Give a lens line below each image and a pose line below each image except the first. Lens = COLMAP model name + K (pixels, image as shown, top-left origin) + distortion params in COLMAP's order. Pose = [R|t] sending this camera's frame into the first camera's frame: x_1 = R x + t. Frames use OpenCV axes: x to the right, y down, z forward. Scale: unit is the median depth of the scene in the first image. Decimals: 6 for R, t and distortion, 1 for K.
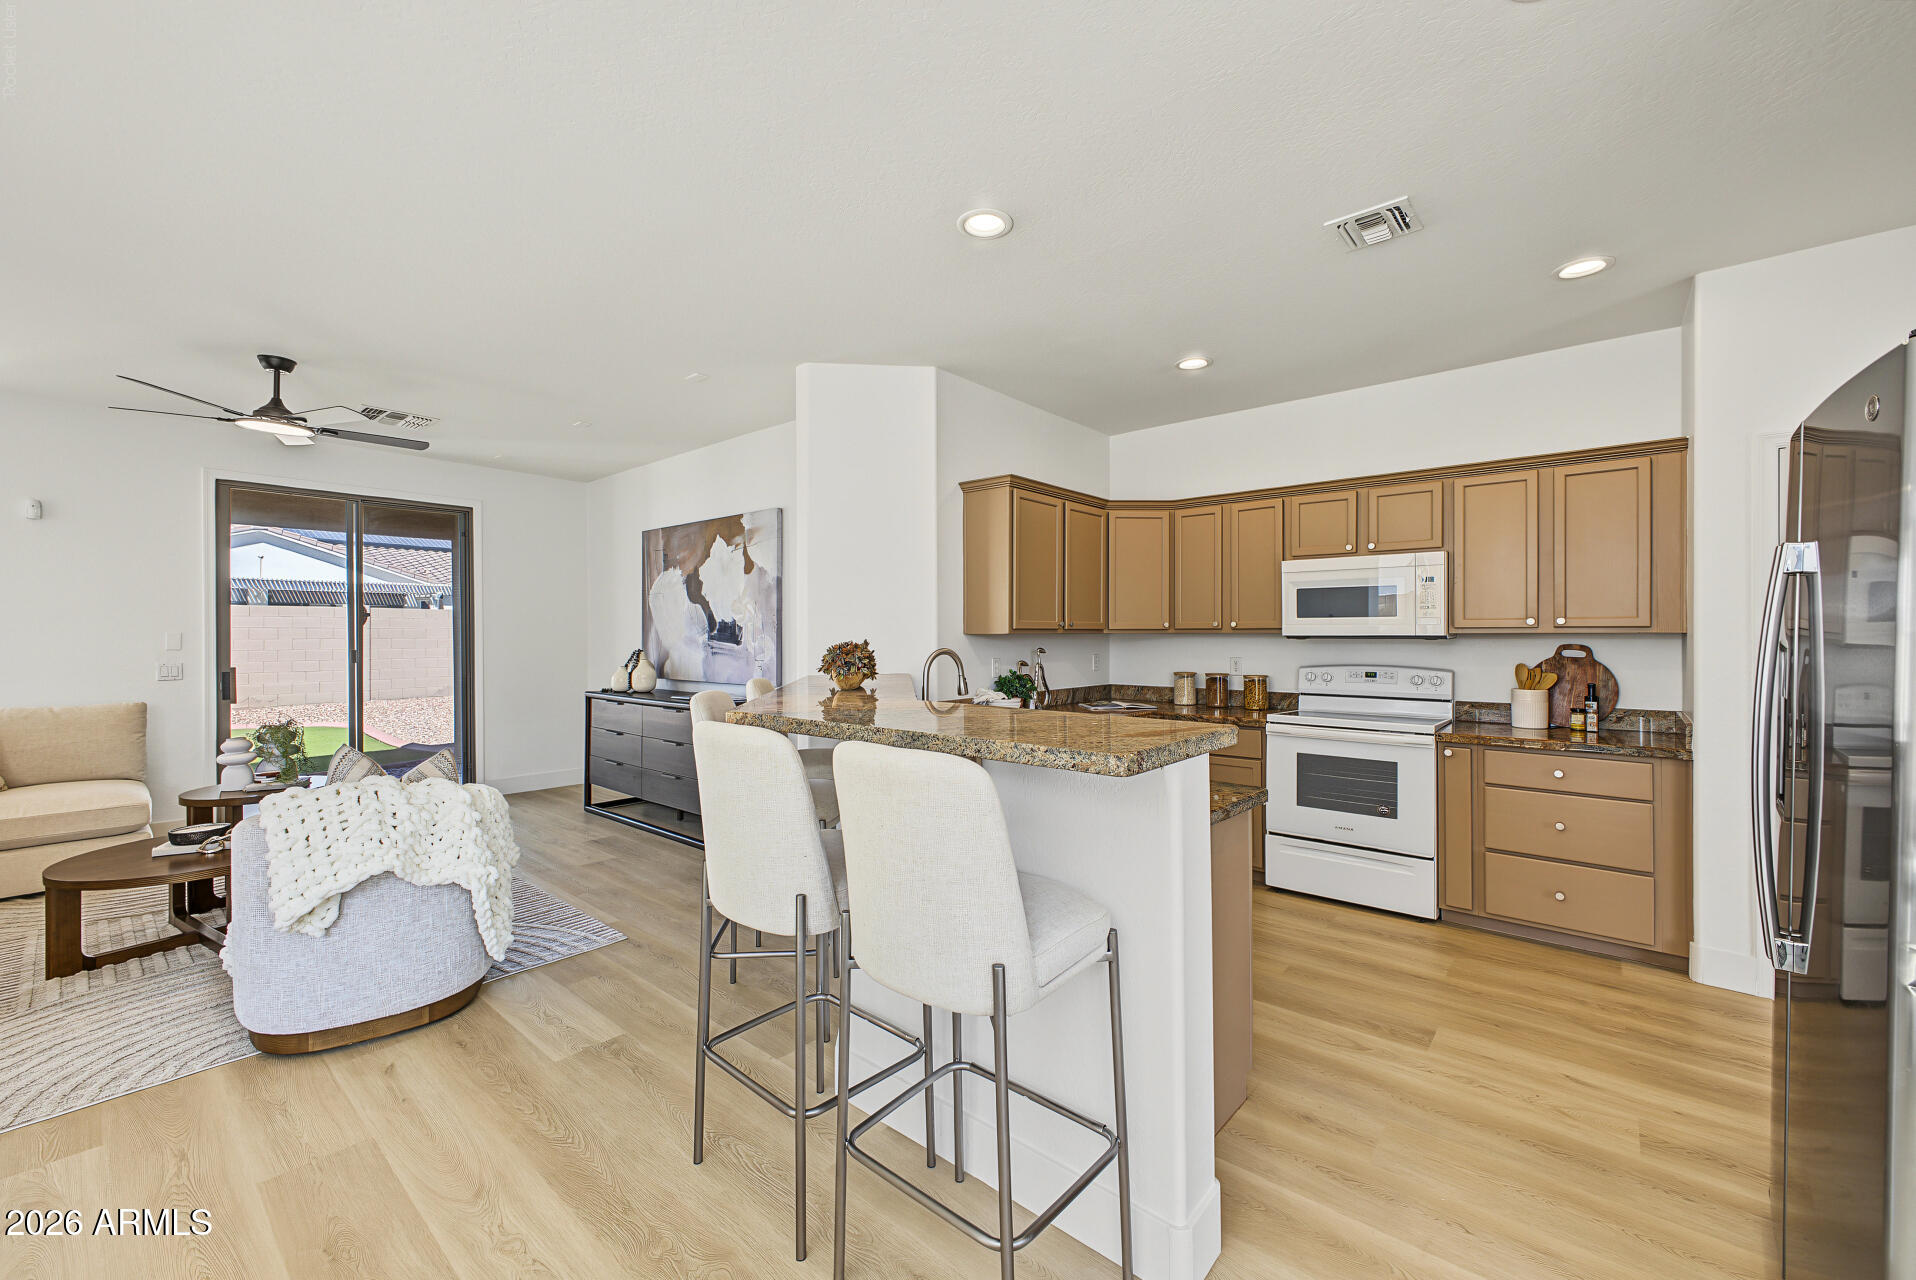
lens RADIAL K [[770.1, 0, 945.8], [0, 770.1, 634.8], [0, 0, 1]] dist [0.018857, -0.000496]
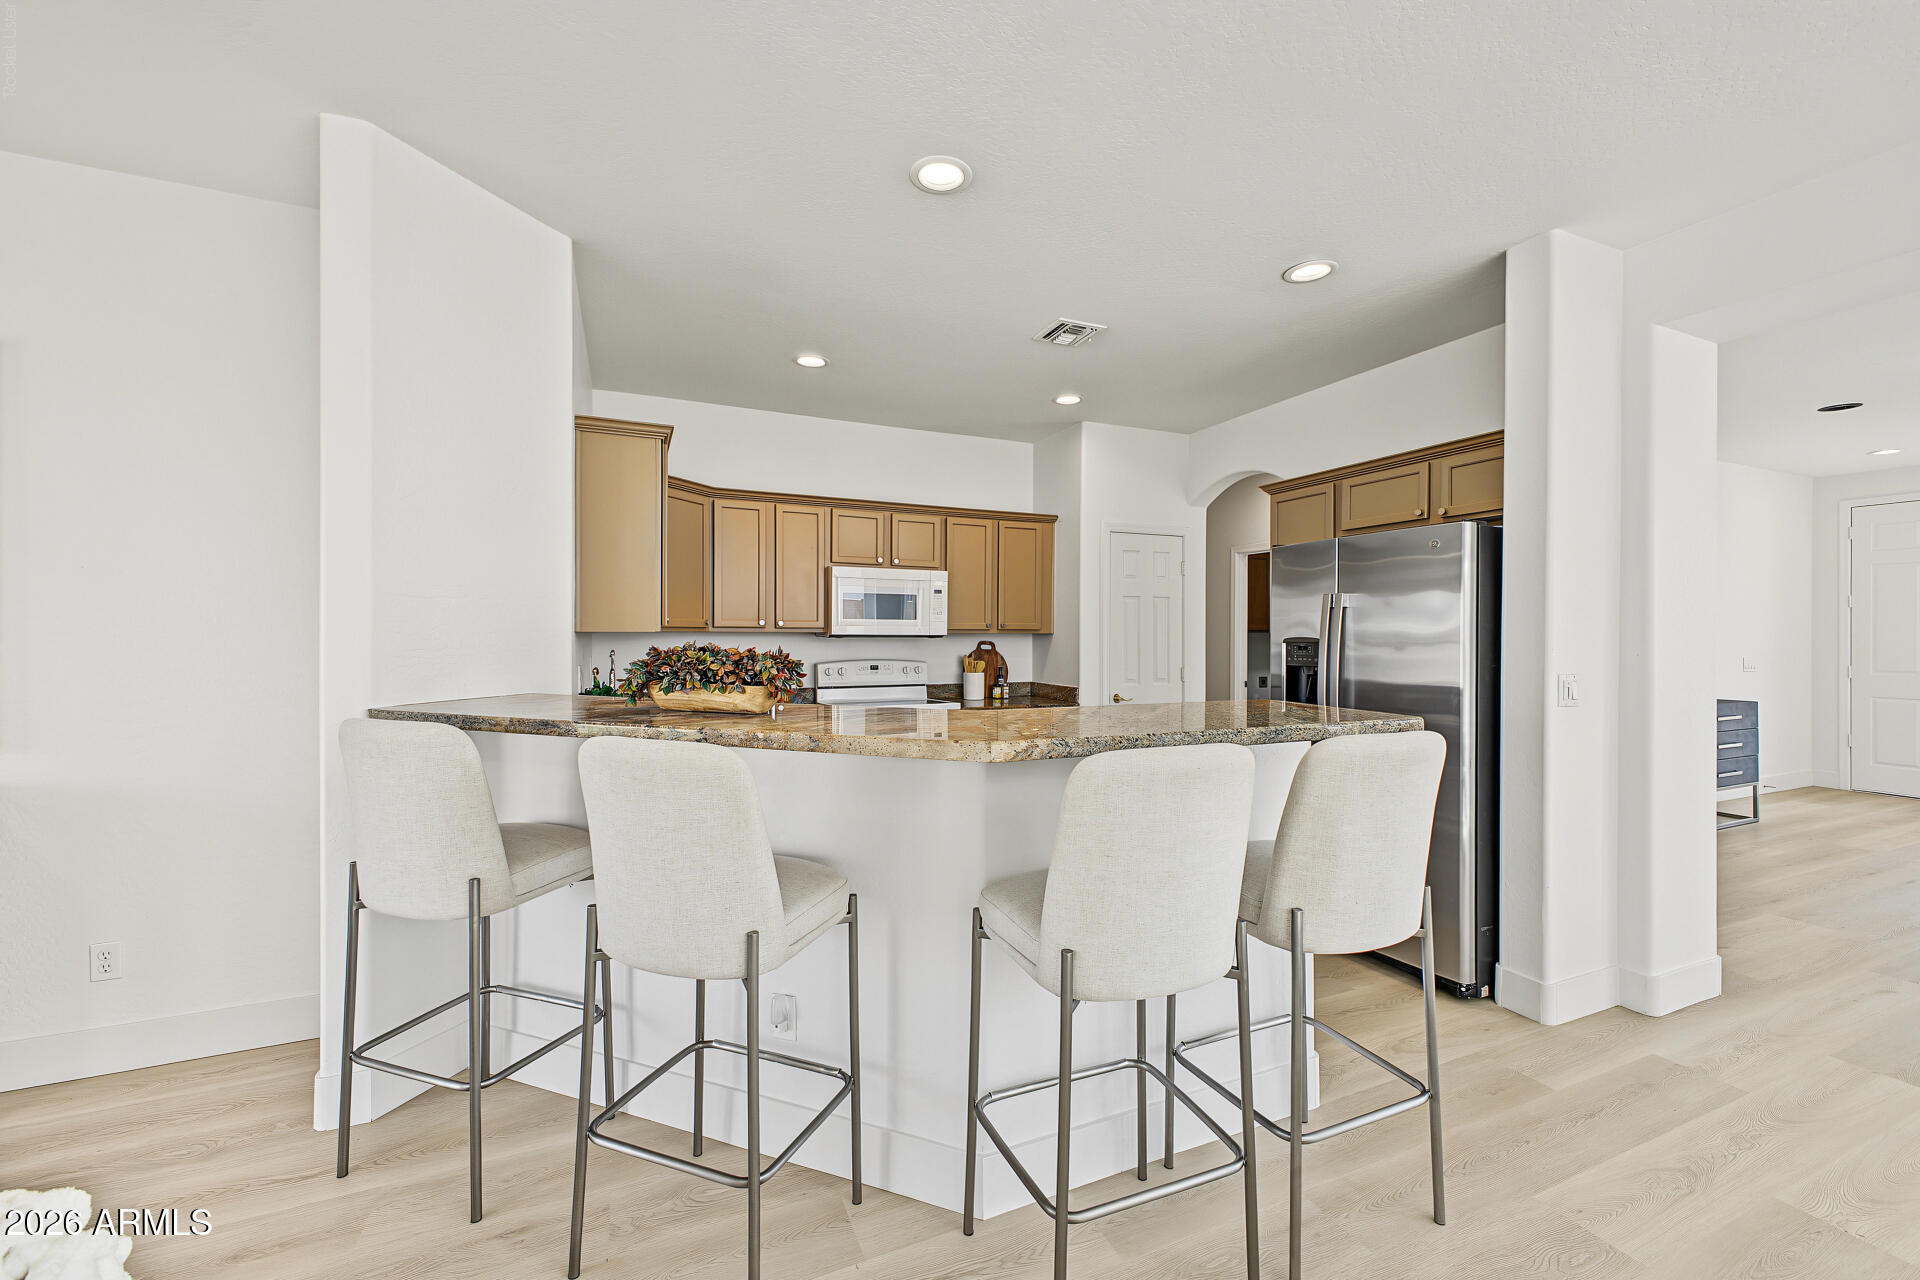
lens RADIAL K [[771.7, 0, 952.8], [0, 771.7, 643.2], [0, 0, 1]] dist [0.018857, -0.000496]
pose [[0.424412, -0.010212, 0.905411, -0.537832], [-0.002543, 0.999919, 0.012470, -0.001170], [-0.905465, -0.007595, 0.424352, 0.432854]]
